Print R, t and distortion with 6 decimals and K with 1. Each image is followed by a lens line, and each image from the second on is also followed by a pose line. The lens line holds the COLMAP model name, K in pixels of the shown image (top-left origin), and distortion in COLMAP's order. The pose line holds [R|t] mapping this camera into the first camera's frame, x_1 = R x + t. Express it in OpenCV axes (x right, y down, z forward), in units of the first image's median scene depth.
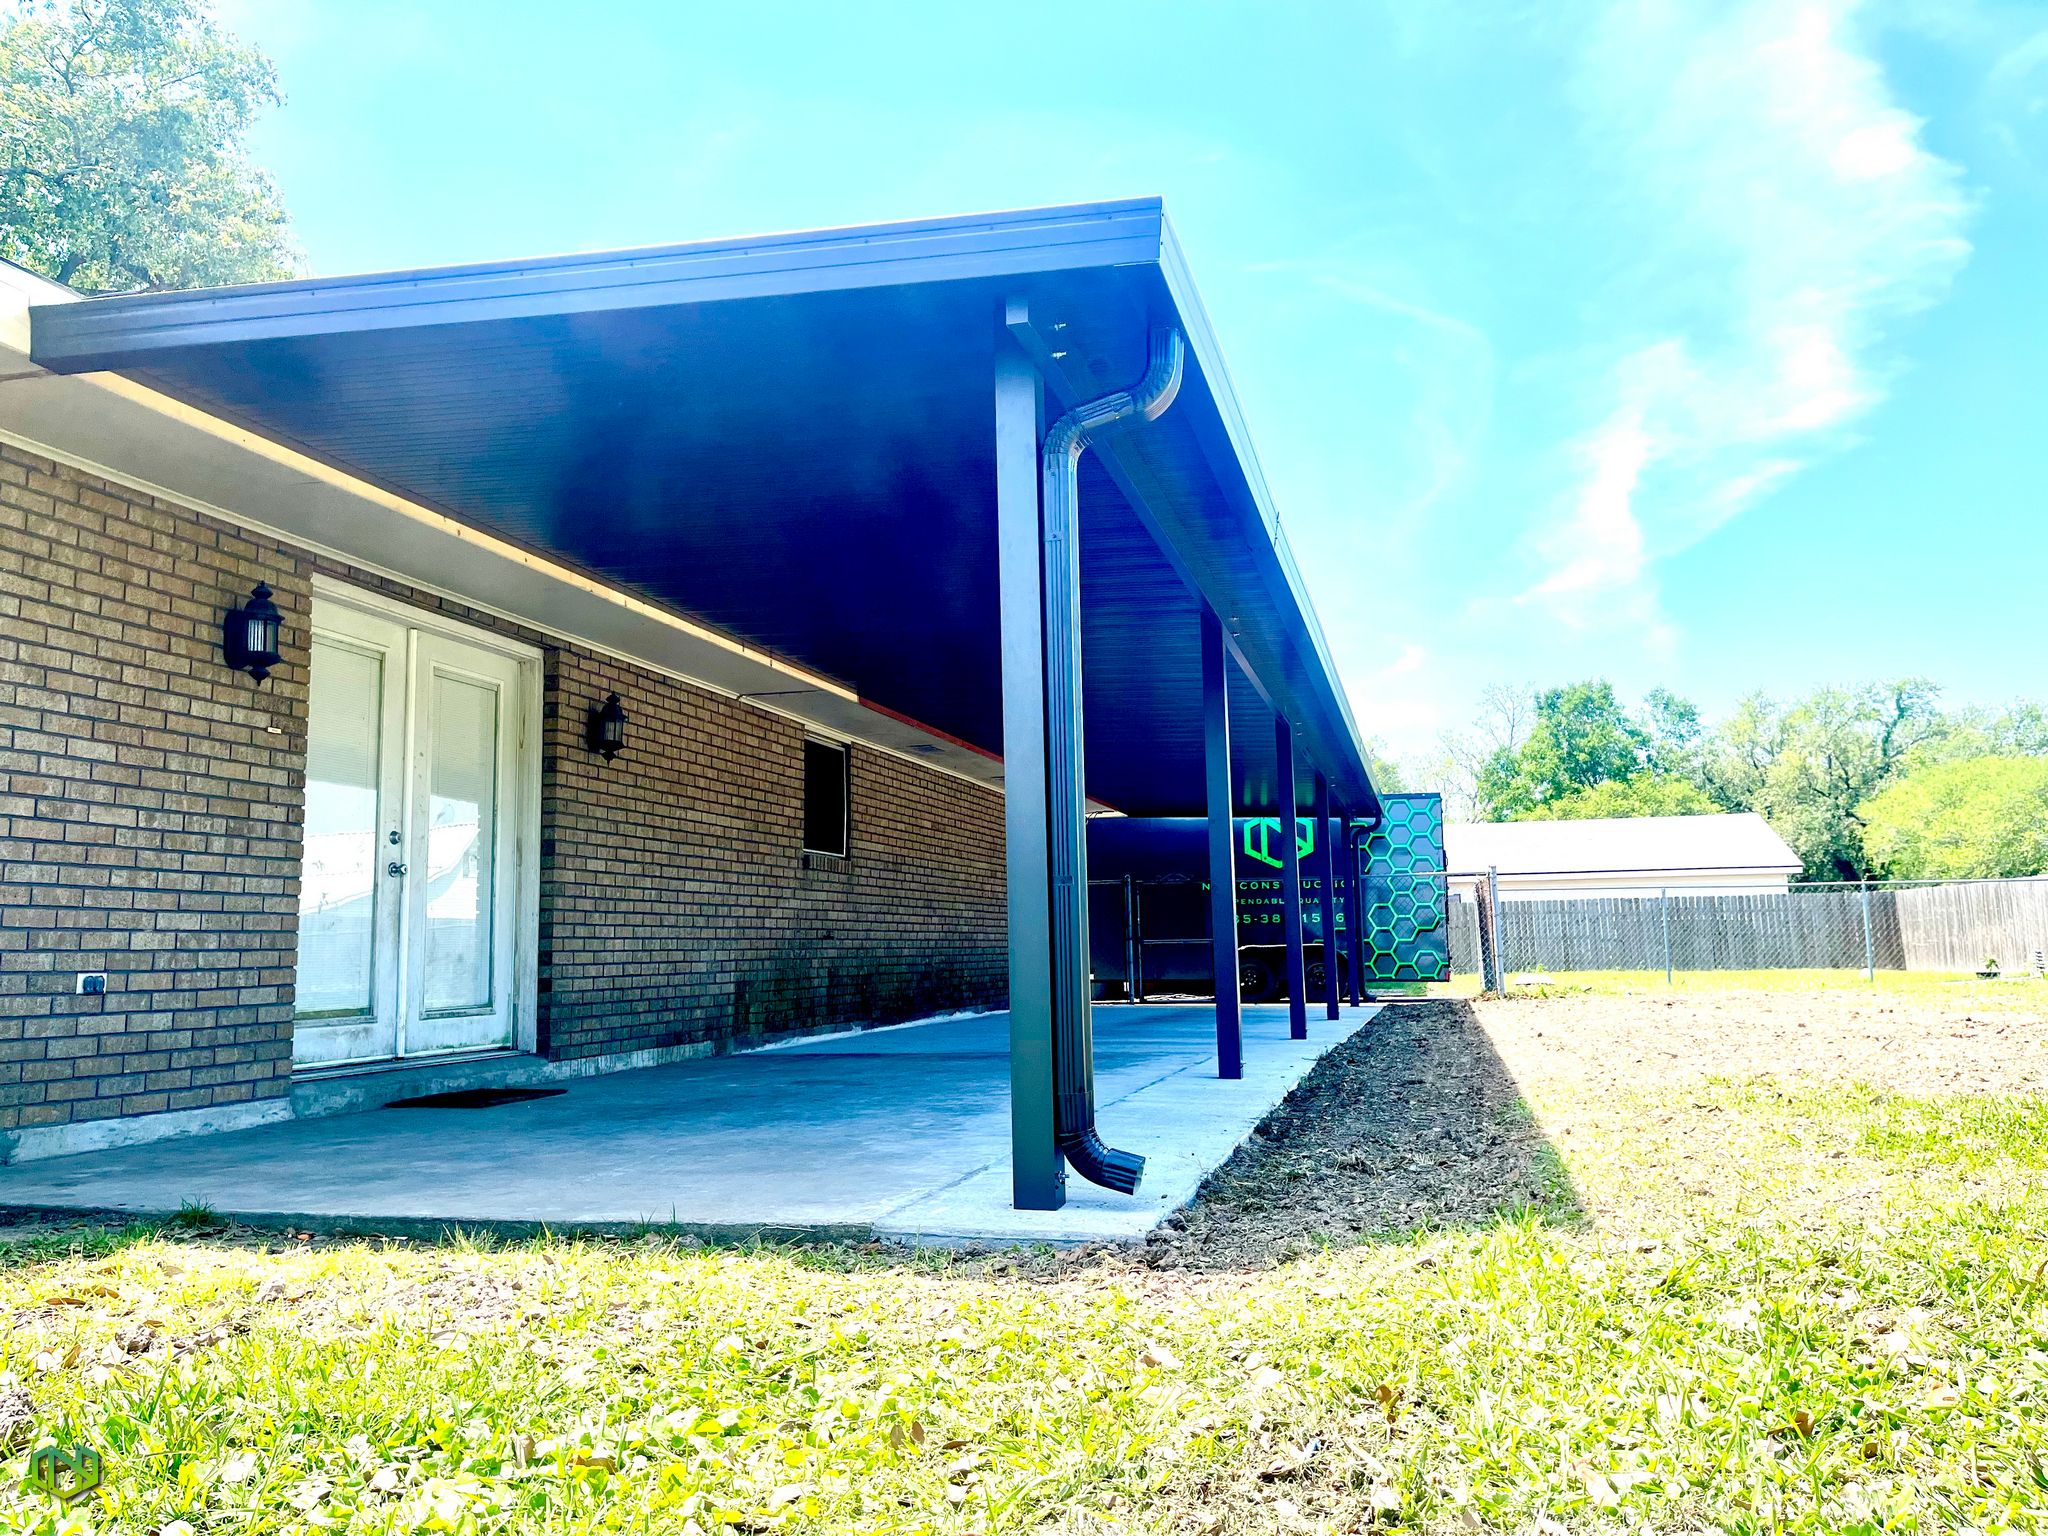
lens RADIAL K [[1554.0, 0, 1013.5], [0, 1554.0, 750.5], [0, 0, 1]] dist [0.065403, -0.074433]
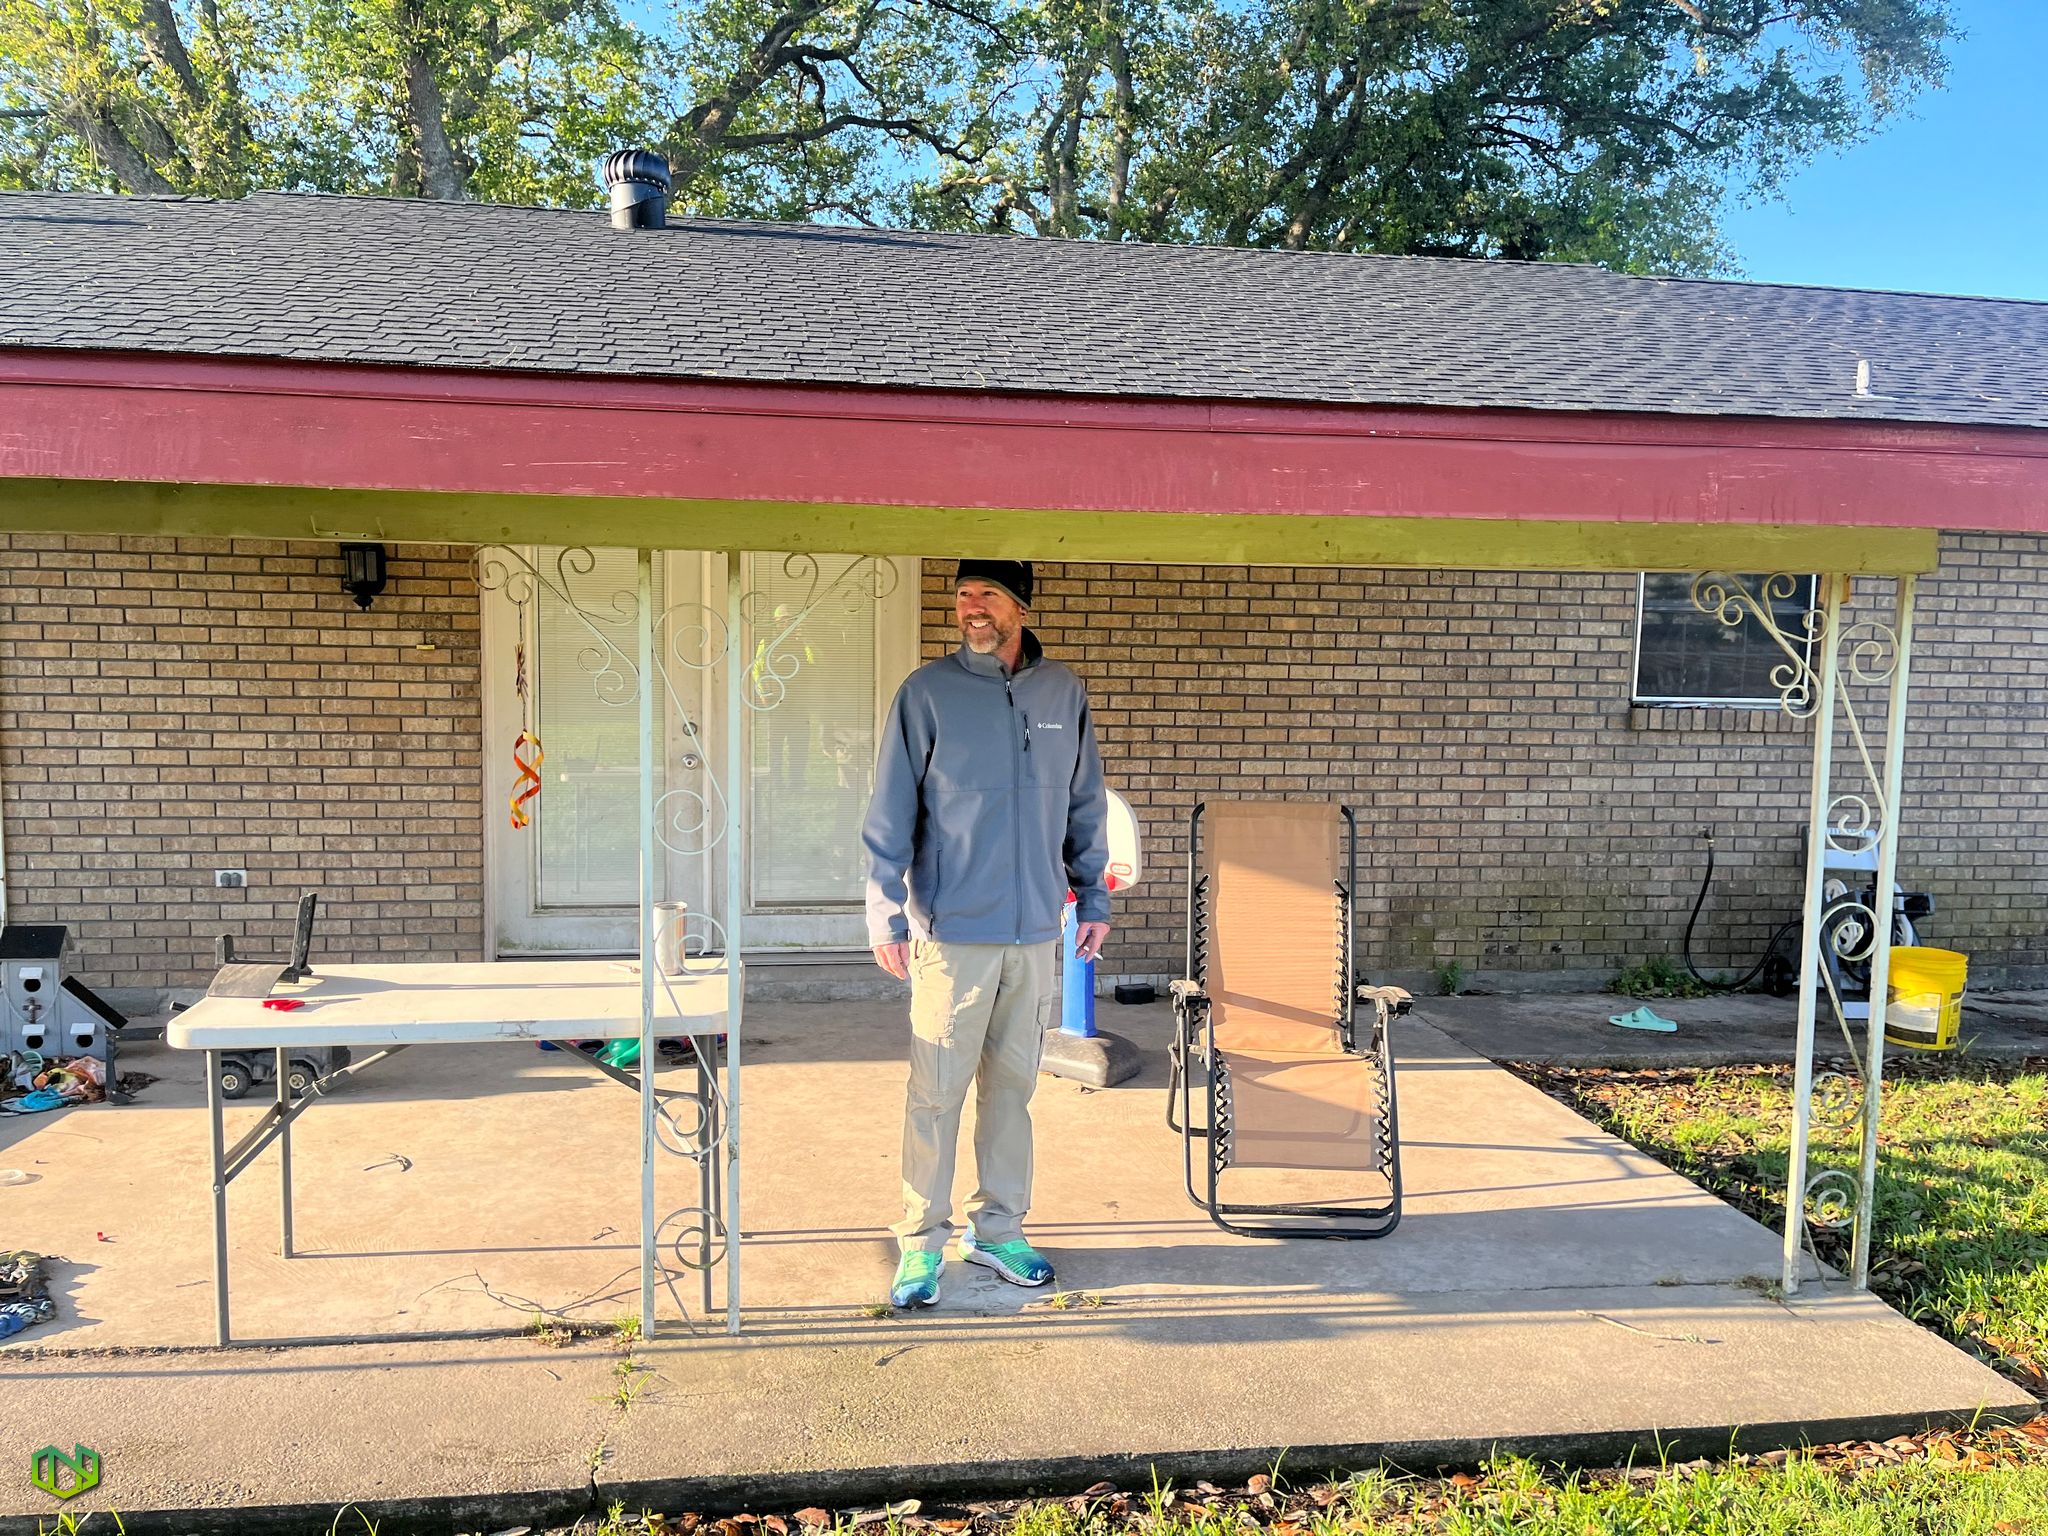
lens RADIAL K [[1554.0, 0, 1008.4], [0, 1554.0, 782.2], [0, 0, 1]] dist [0.065403, -0.074433]
pose [[0.390112, 0.114321, -0.913643, 0.635379], [0.094336, 0.982078, 0.163164, -0.057044], [0.915922, -0.149842, 0.372336, 0.931118]]
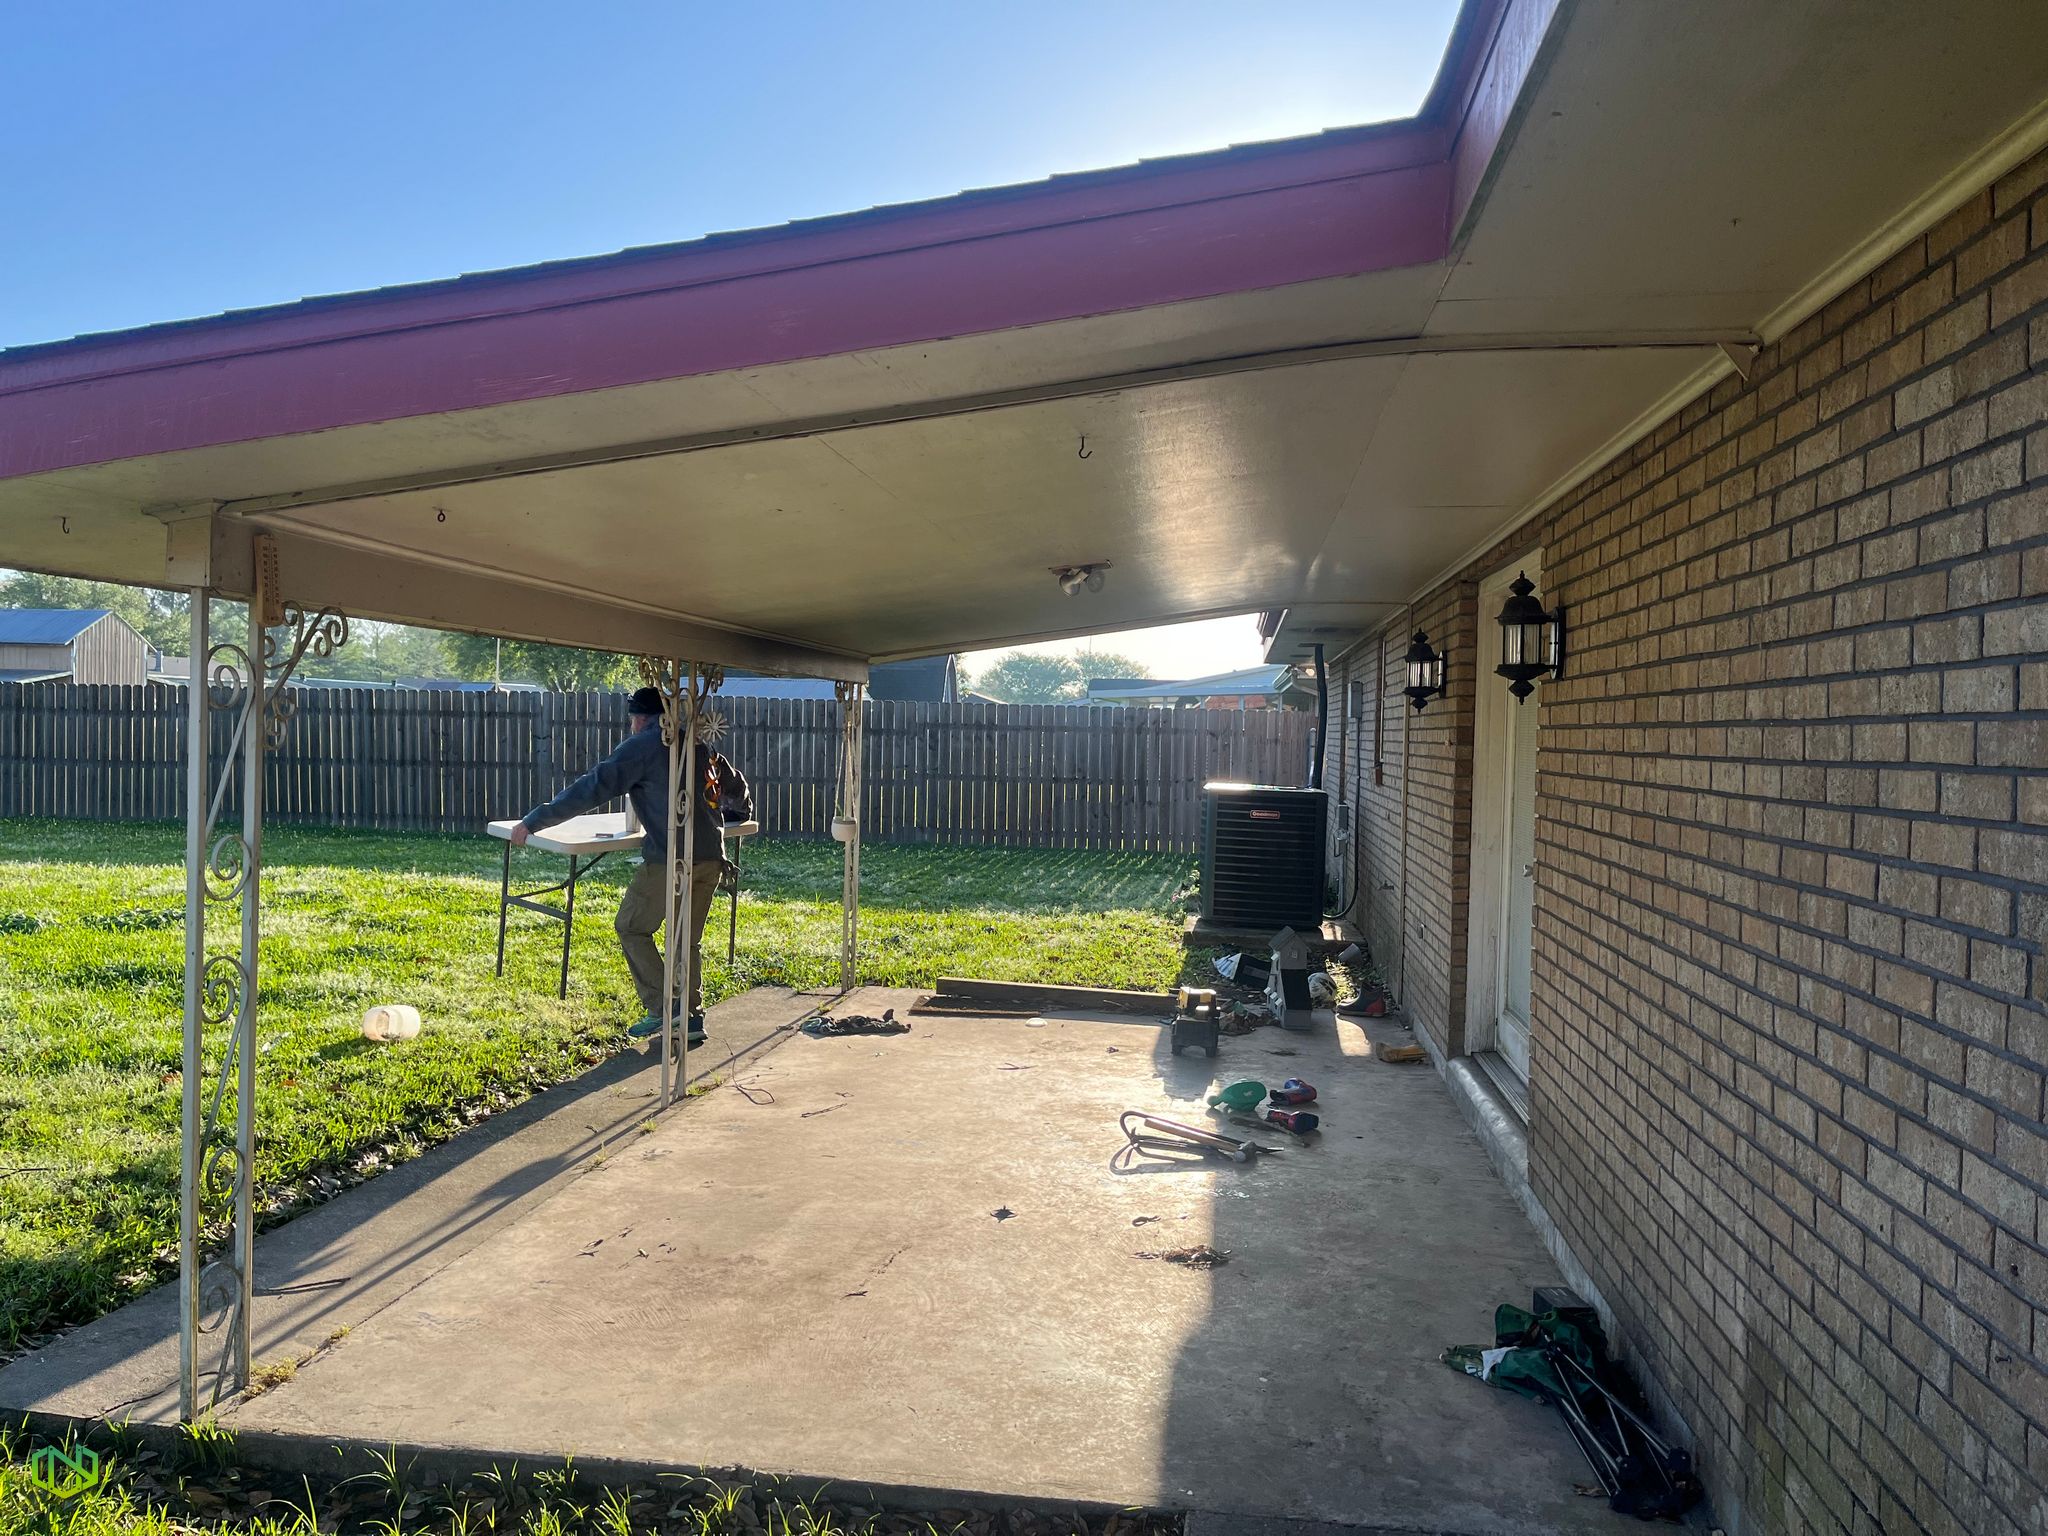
lens RADIAL K [[1554.0, 0, 1023.7], [0, 1554.0, 764.8], [0, 0, 1]] dist [0.065403, -0.074433]
pose [[-0.991233, 0.004385, -0.132054, -0.009383], [0.018428, 0.994269, -0.105310, 0.115715], [0.130835, -0.106820, -0.985633, 2.044461]]
